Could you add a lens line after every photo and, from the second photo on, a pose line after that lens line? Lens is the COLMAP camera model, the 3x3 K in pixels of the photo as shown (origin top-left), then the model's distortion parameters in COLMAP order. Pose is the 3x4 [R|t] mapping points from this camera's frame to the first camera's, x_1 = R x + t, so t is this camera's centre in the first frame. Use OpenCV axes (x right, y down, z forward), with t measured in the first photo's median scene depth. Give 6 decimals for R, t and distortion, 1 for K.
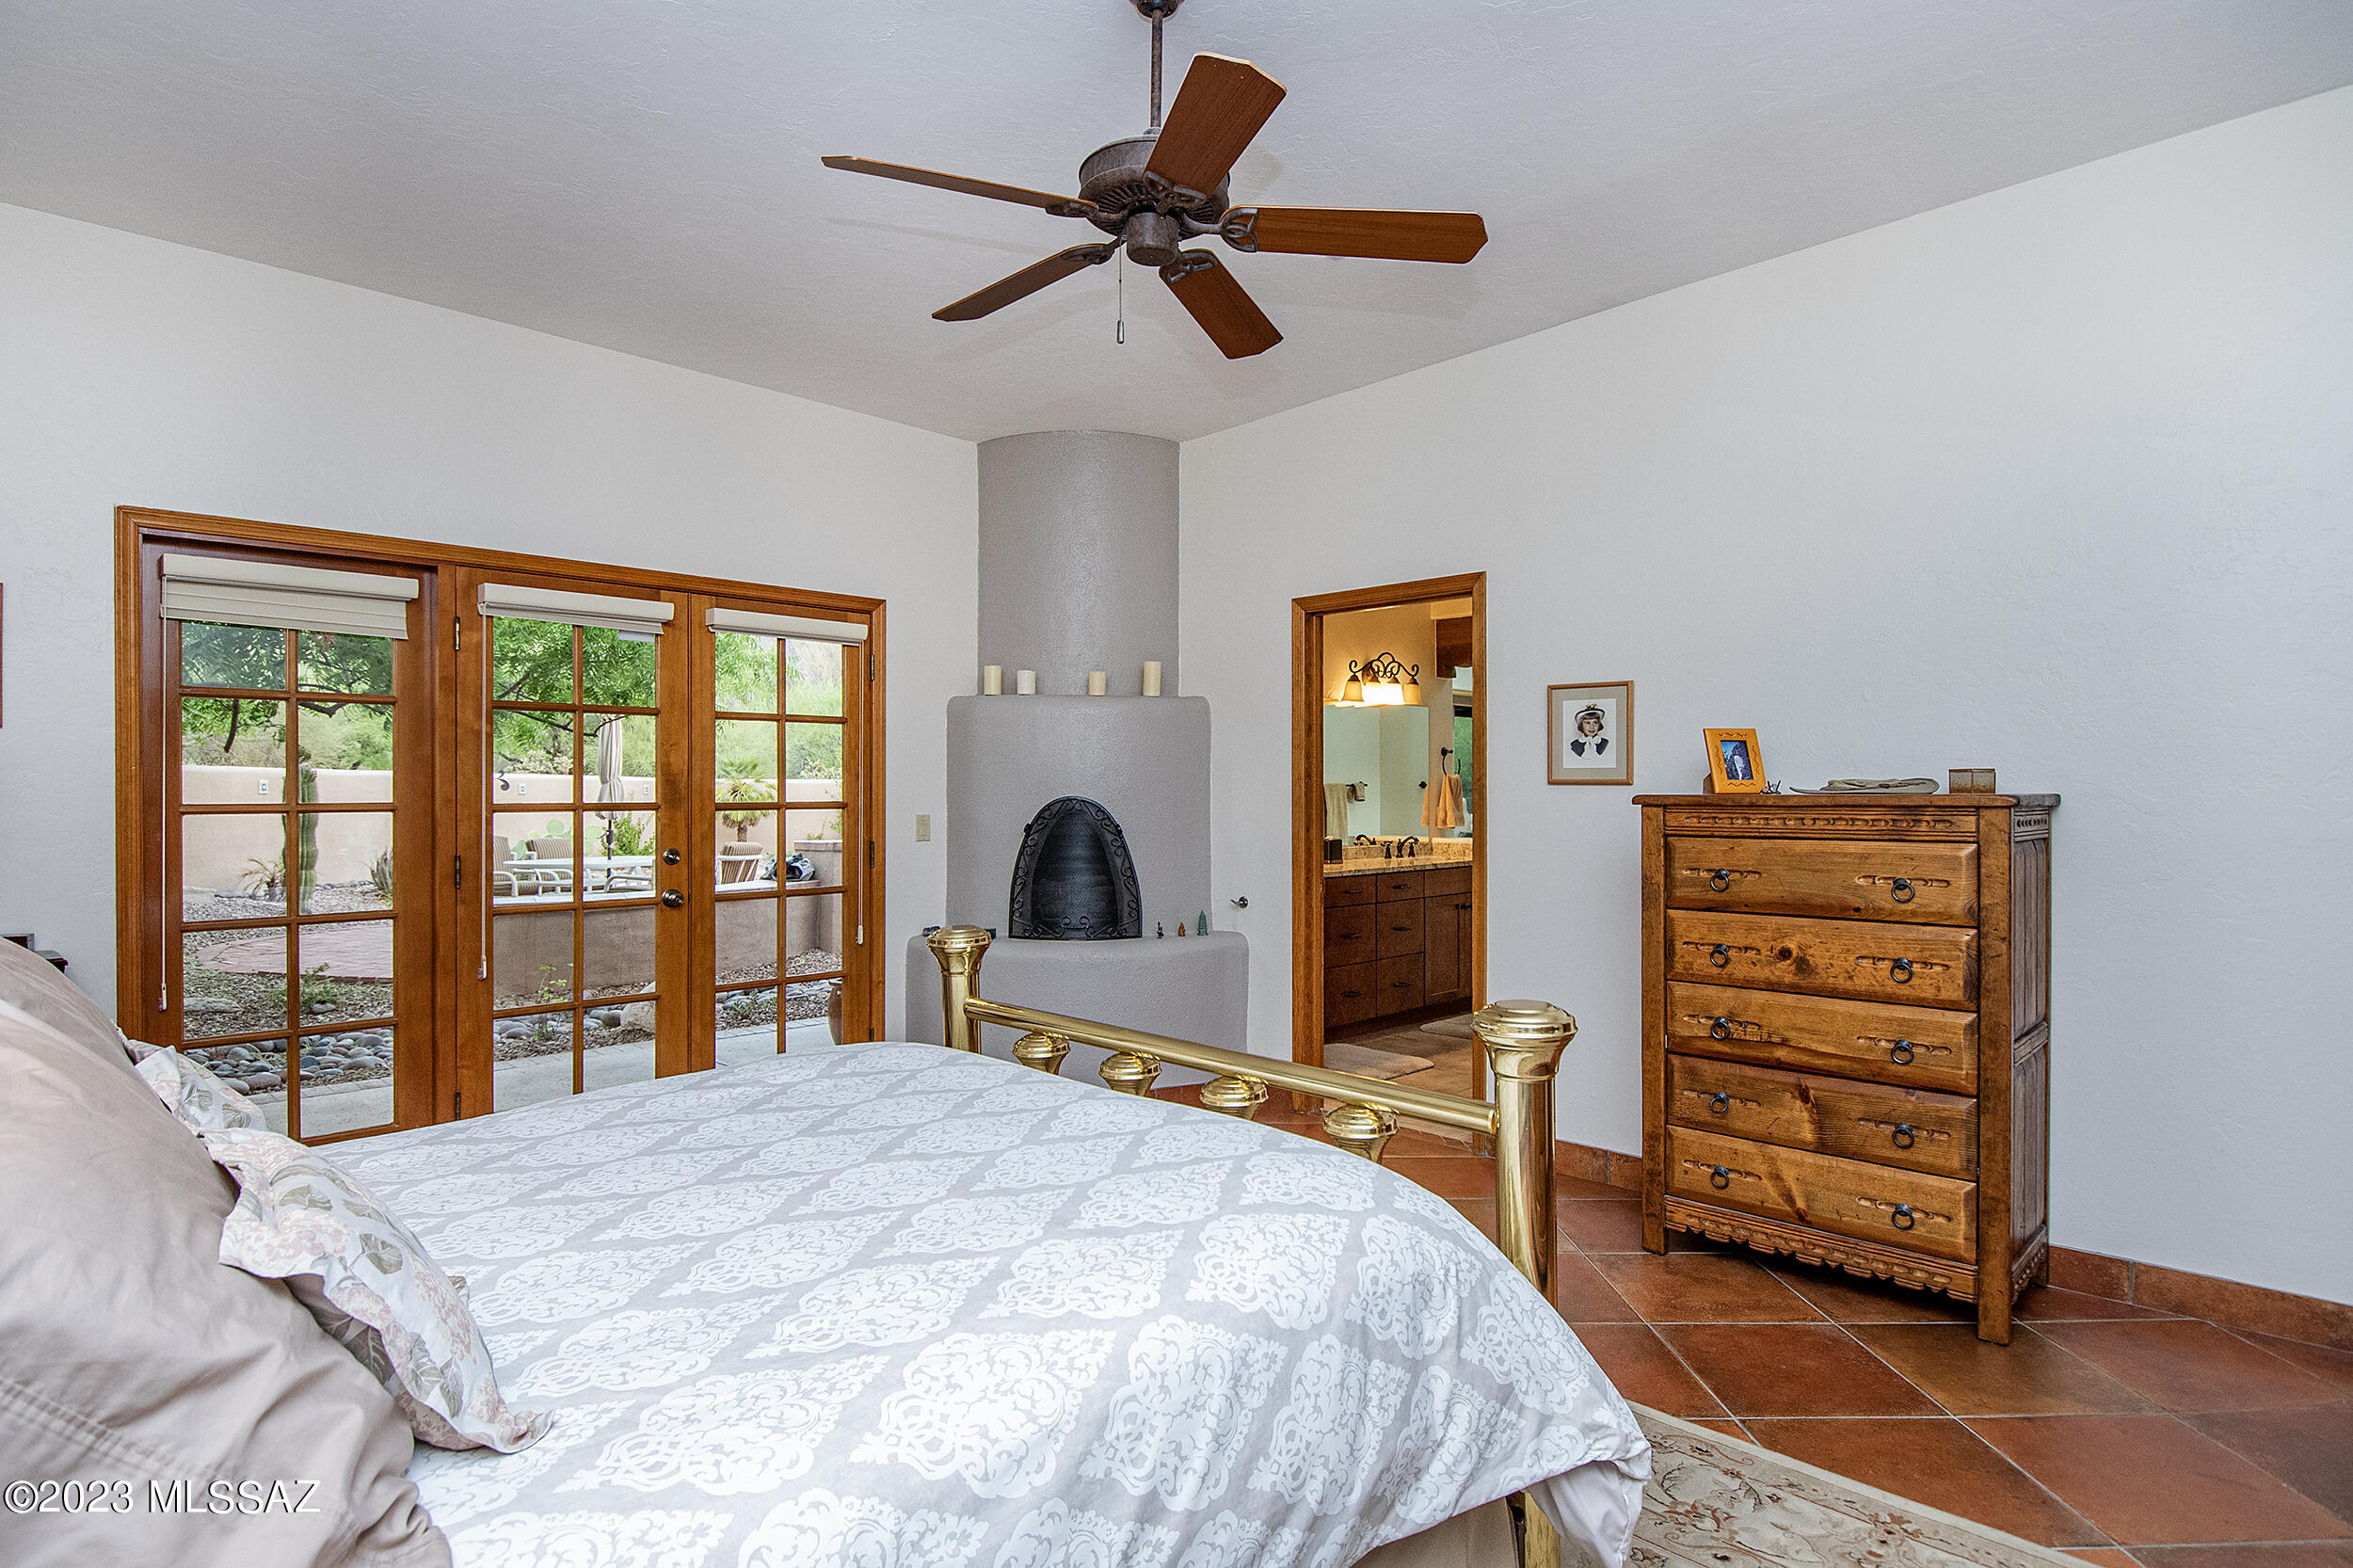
lens RADIAL K [[1207.8, 0, 1167.9], [0, 1207.8, 785.8], [0, 0, 1]] dist [0.001685, 0.000016]
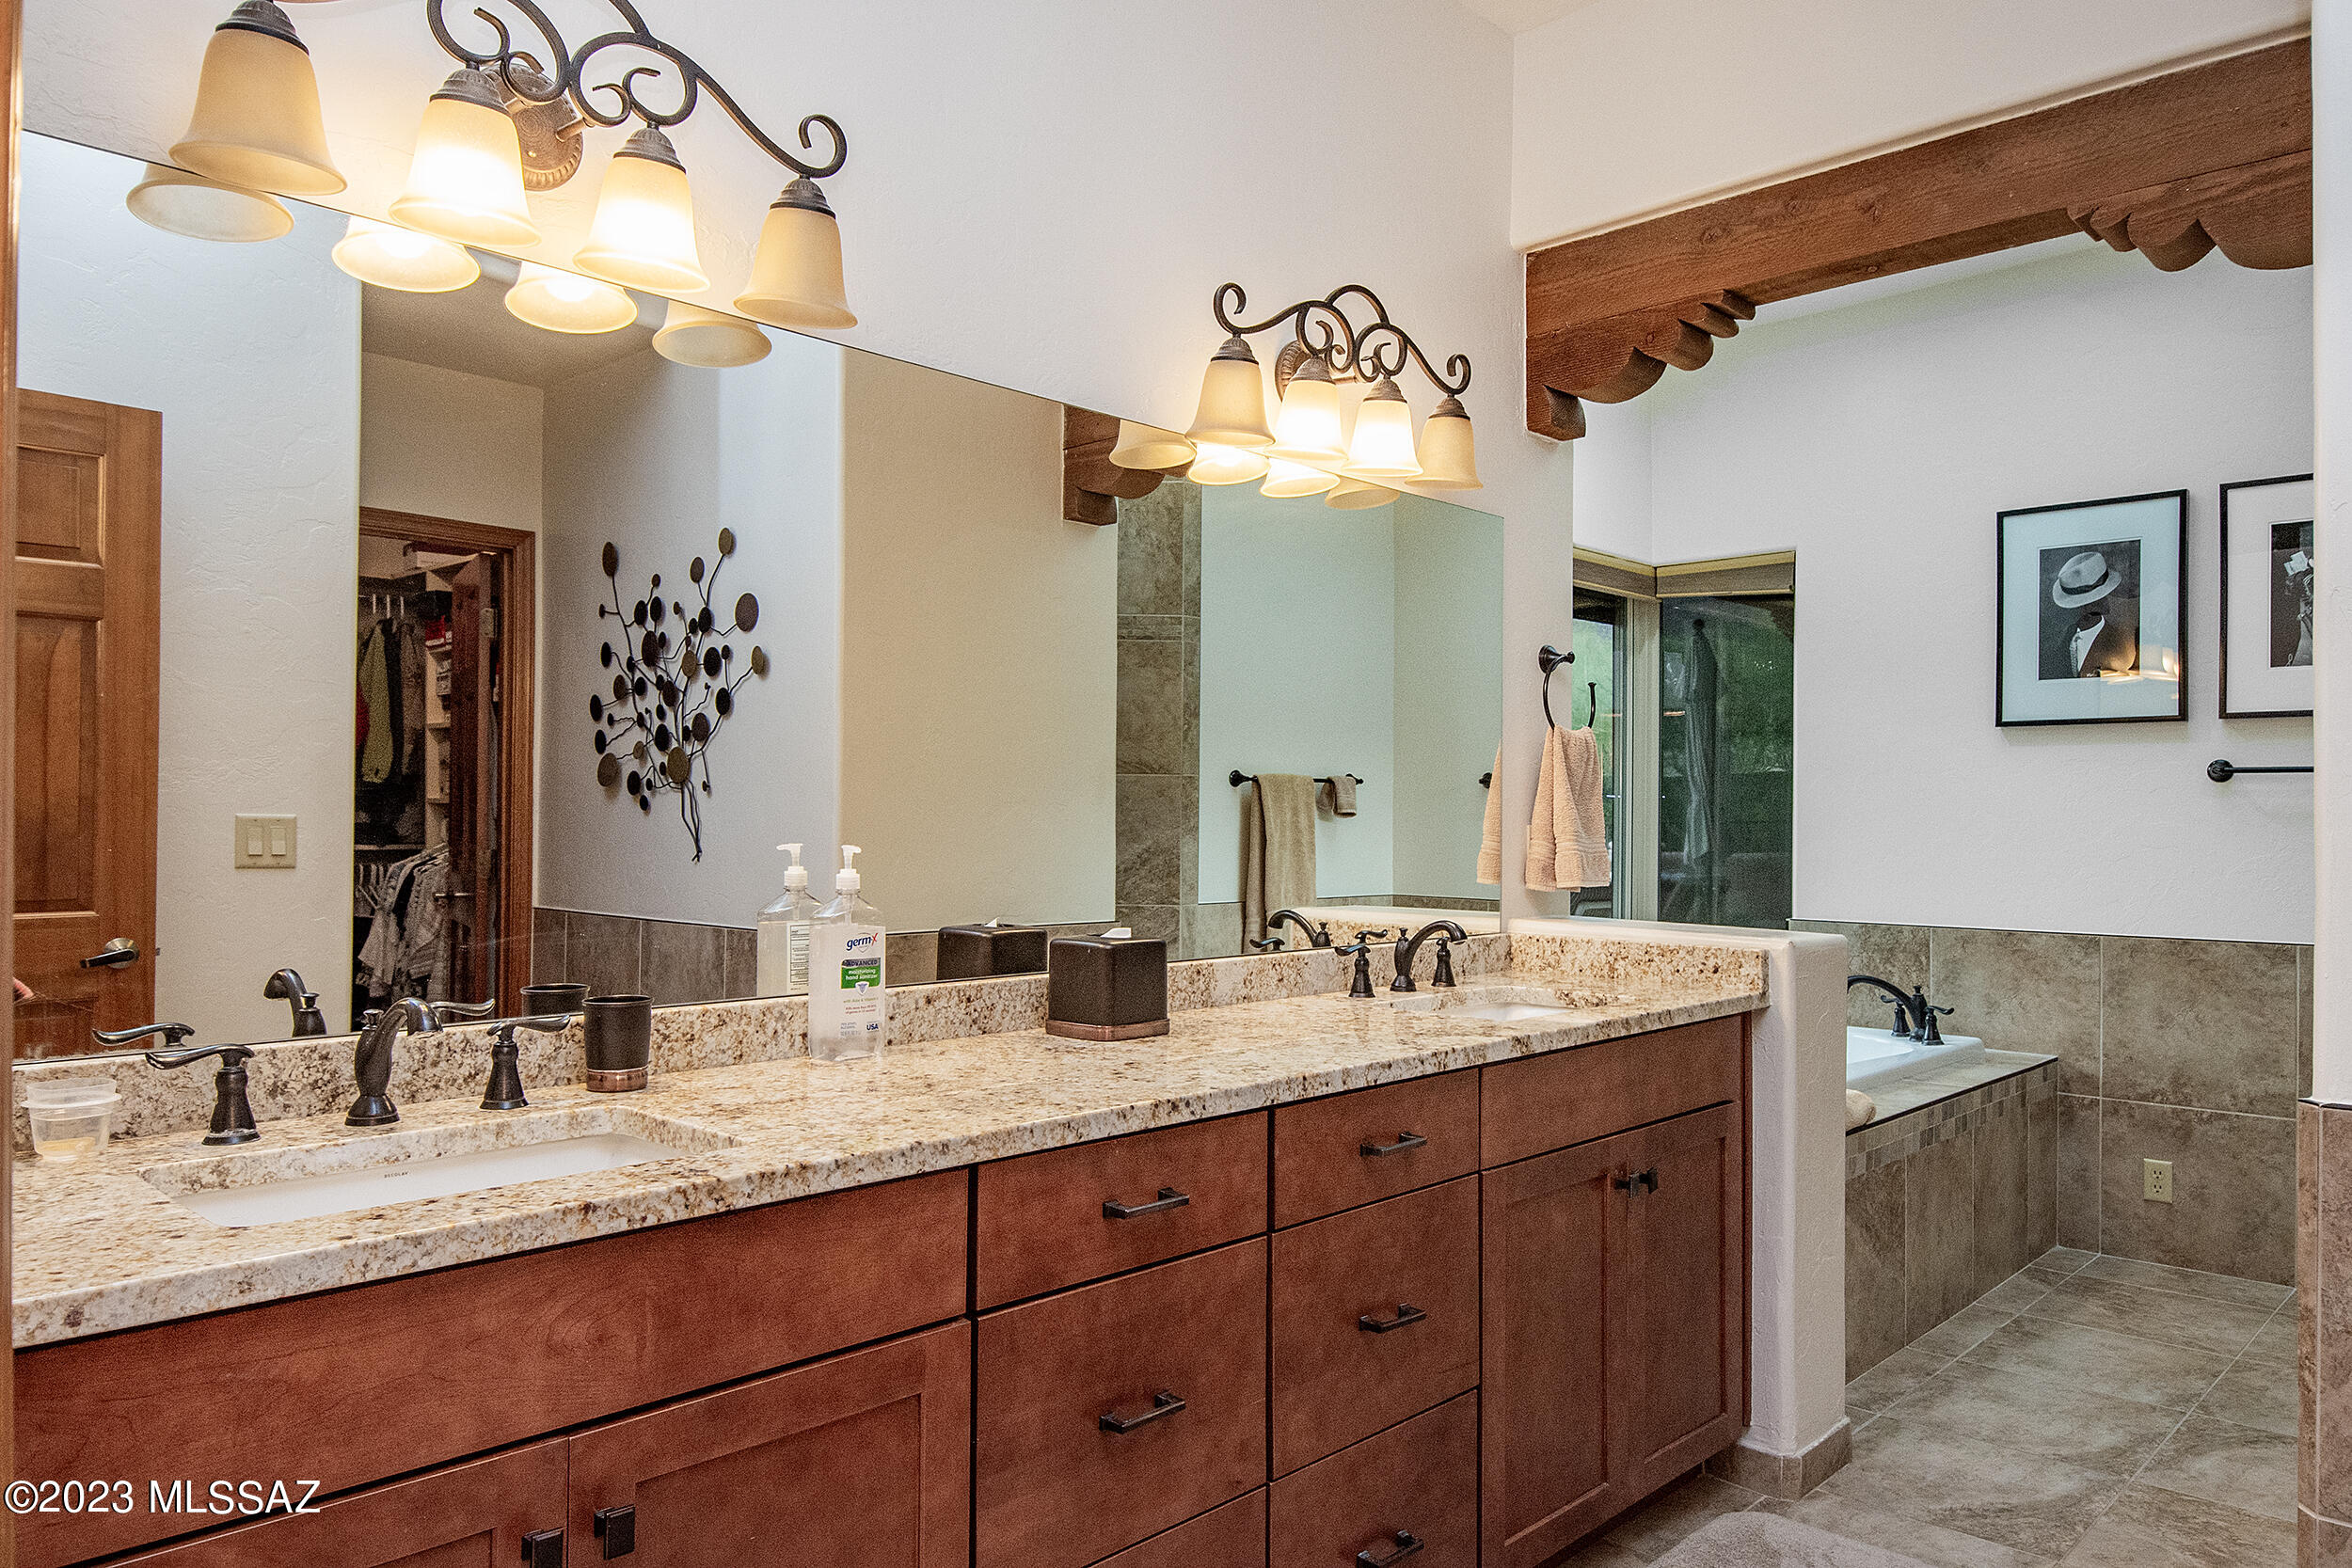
lens RADIAL K [[1528.1, 0, 1182.5], [0, 1528.1, 796.1], [0, 0, 1]] dist [-0.005004, -0.000188]
pose [[0.999930, 0.008950, 0.007676, 0.132466], [-0.008886, 0.999926, -0.008292, 0.014966], [-0.007749, 0.008223, 0.999936, 0.614095]]
